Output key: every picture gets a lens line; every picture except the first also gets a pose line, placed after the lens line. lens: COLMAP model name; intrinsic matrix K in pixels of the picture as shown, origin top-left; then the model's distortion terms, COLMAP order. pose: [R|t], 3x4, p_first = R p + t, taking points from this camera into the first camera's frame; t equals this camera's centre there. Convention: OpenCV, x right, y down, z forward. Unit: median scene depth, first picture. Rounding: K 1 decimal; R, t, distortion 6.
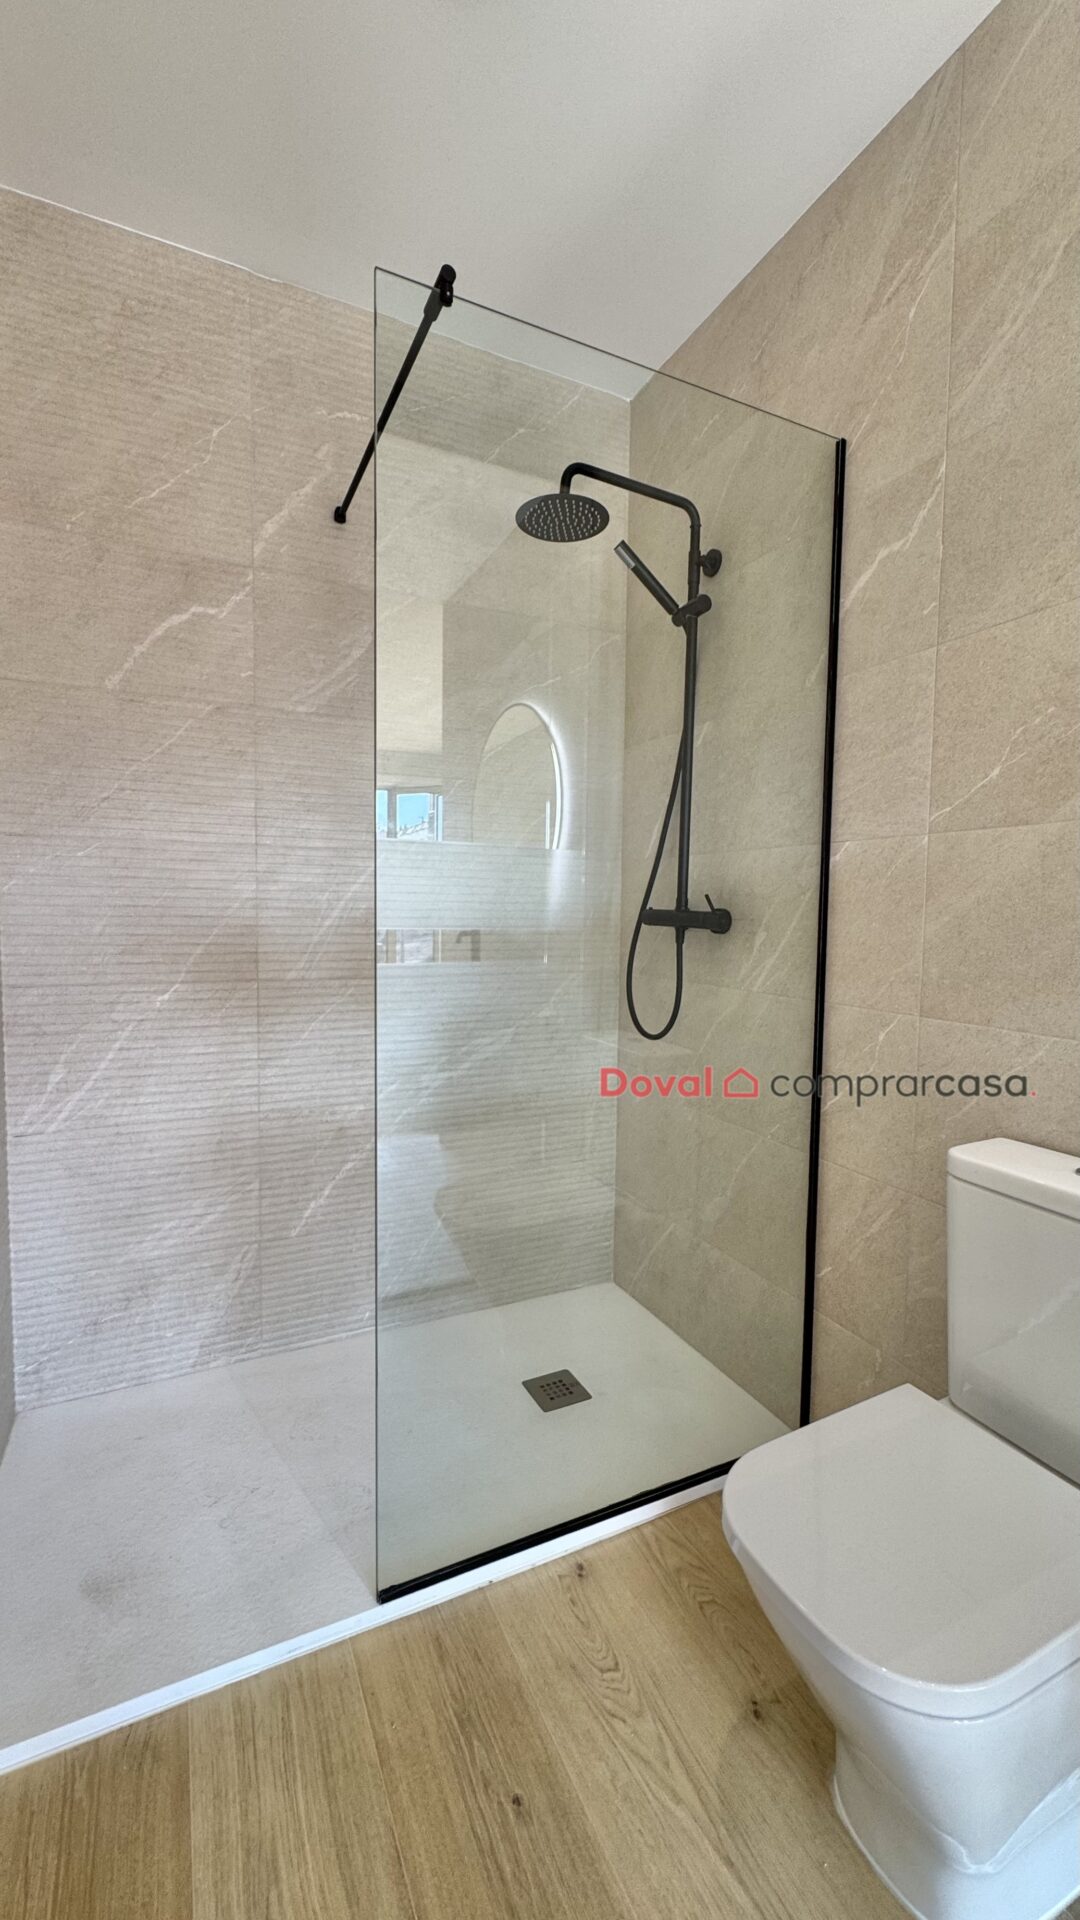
lens RADIAL K [[769.3, 0, 540.0], [0, 769.3, 960.0], [0, 0, 1]] dist [-0.001040, 0.000026]
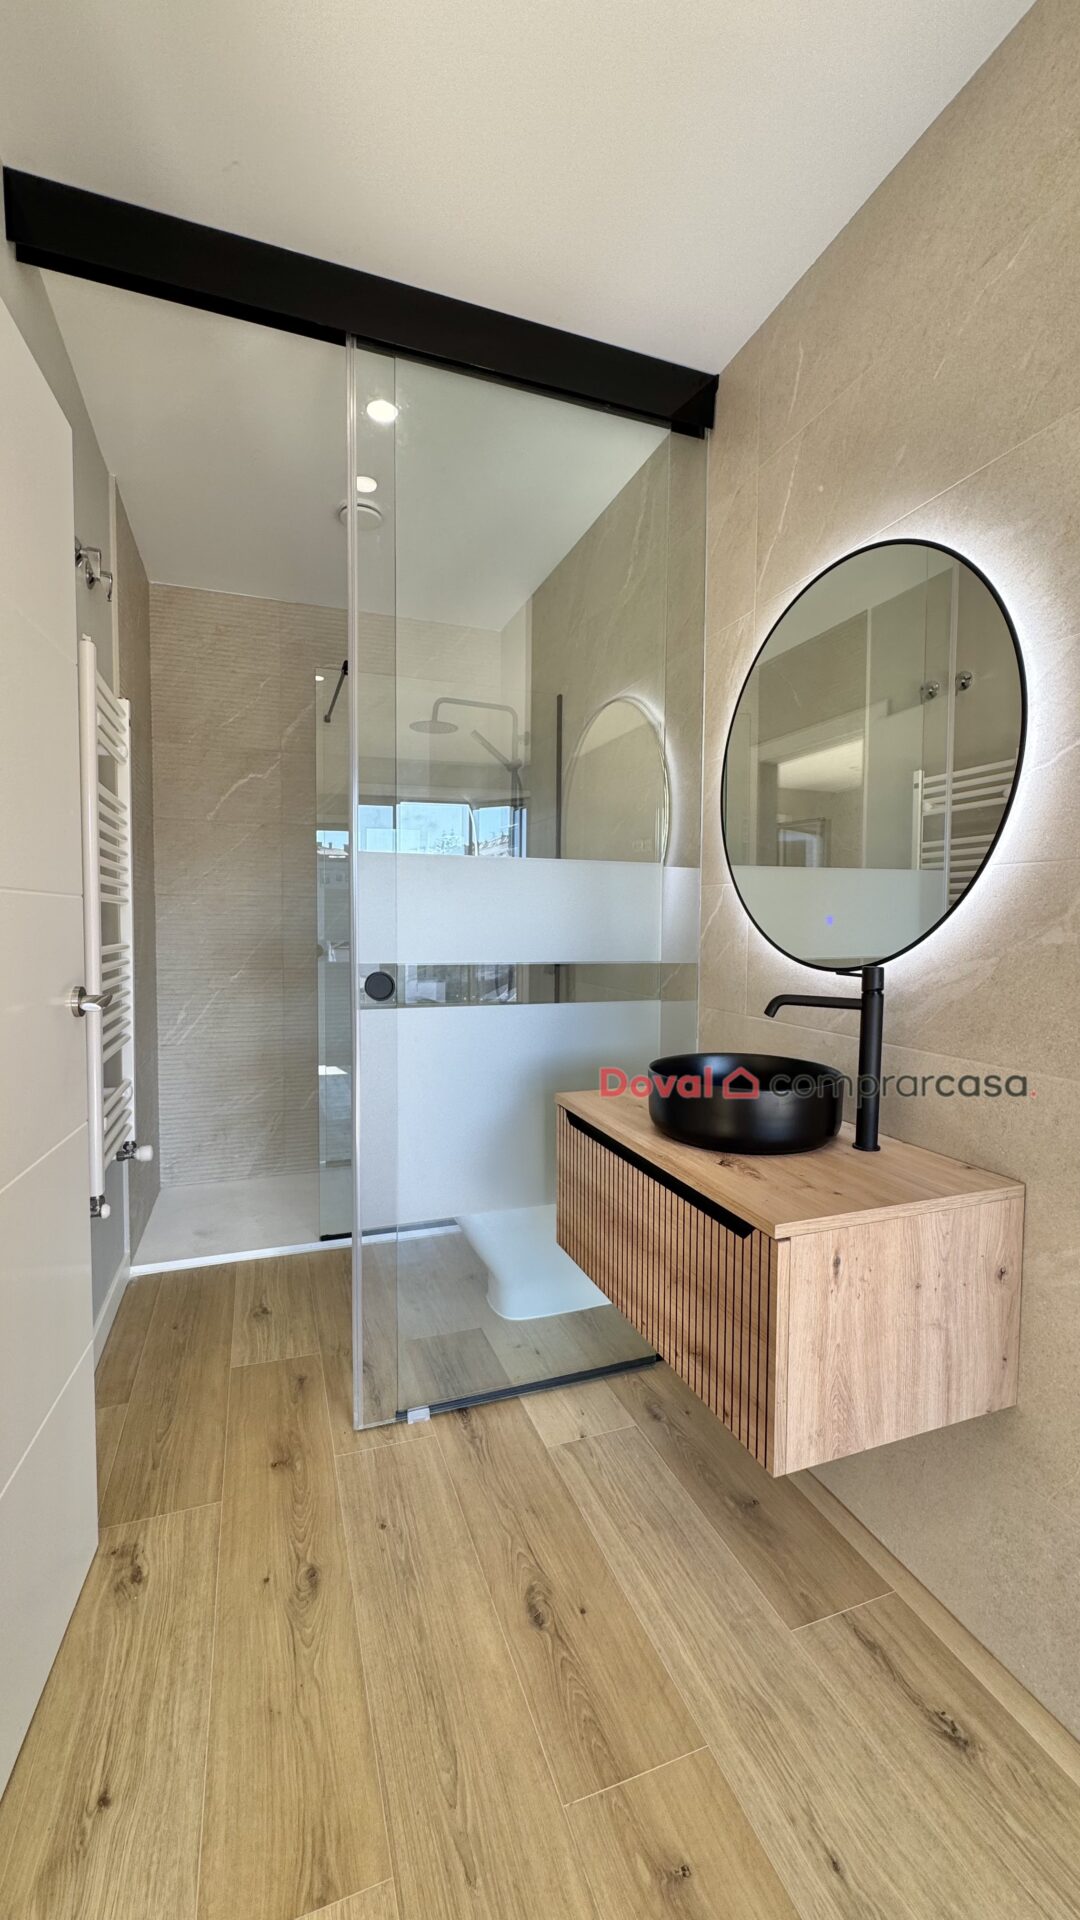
lens RADIAL K [[760.4, 0, 538.8], [0, 760.4, 953.7], [0, 0, 1]] dist [0.000427, 0.000061]
pose [[0.995488, -0.004080, -0.094796, 0.459825], [0.001926, 0.999738, -0.022803, 0.036643], [0.094865, 0.022518, 0.995235, -0.840279]]
